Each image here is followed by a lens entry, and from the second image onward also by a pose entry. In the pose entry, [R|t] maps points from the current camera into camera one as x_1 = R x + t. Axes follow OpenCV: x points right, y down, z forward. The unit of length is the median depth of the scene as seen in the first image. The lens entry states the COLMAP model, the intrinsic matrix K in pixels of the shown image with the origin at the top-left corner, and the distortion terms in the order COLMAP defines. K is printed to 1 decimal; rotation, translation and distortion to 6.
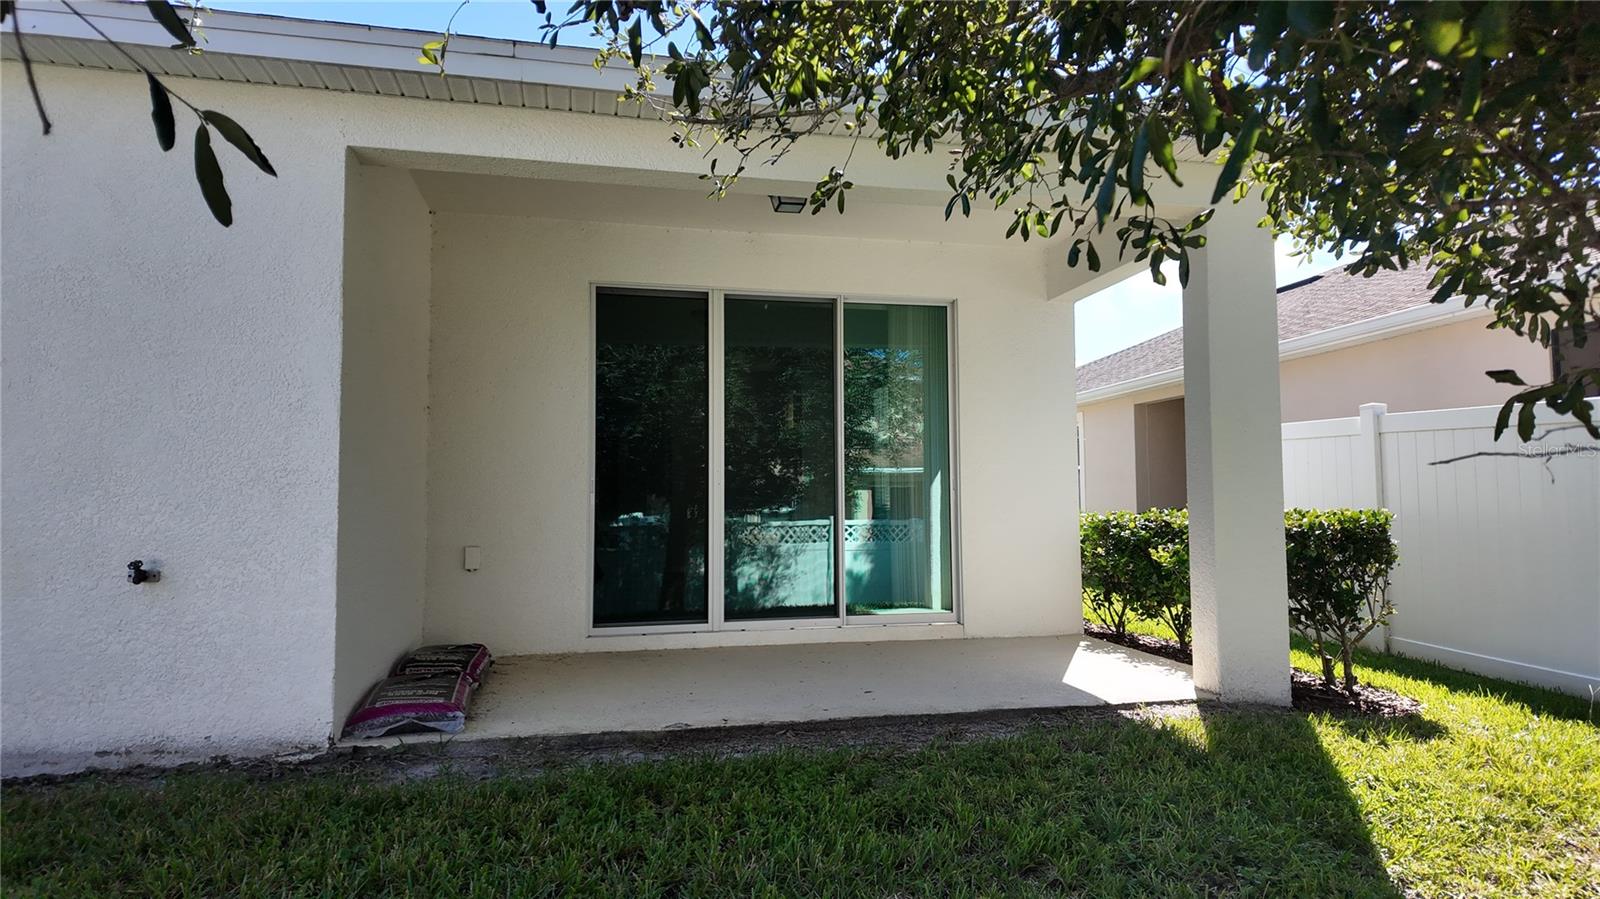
lens RADIAL K [[934.5, 0, 799.9], [0, 934.5, 453.7], [0, 0, 1]] dist [0.051842, -0.041421]
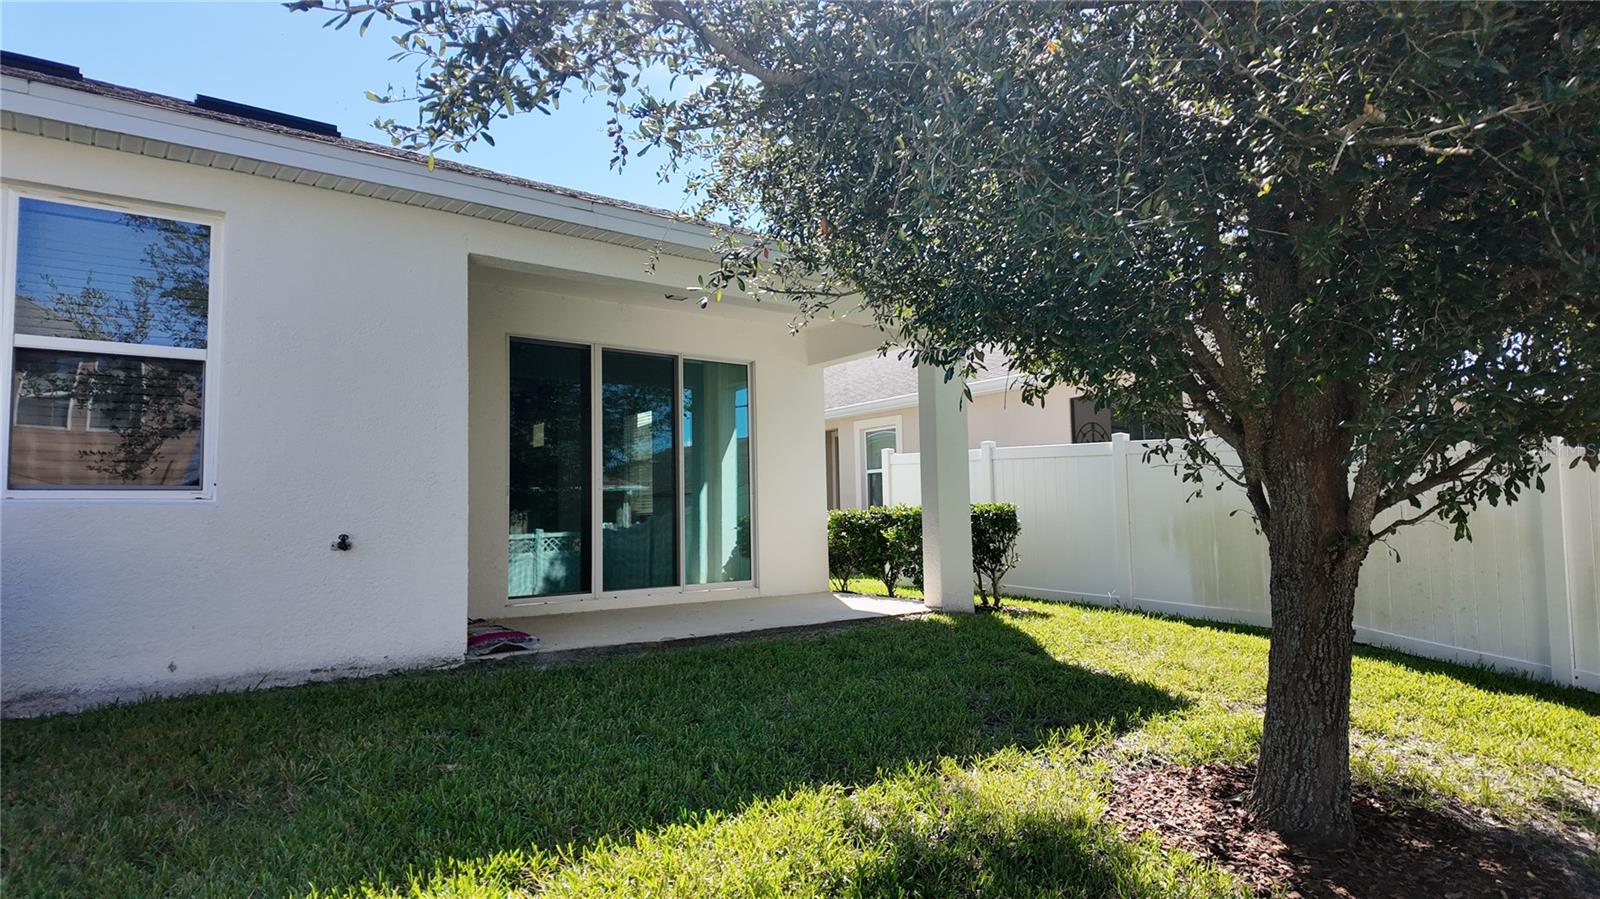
lens RADIAL K [[933.2, 0, 801.7], [0, 933.2, 448.3], [0, 0, 1]] dist [0.114944, -0.162735]
pose [[0.905568, 0.022067, 0.423626, -0.517426], [-0.011095, 0.999537, -0.028349, 0.011975], [-0.424055, 0.020971, 0.905393, -0.452053]]
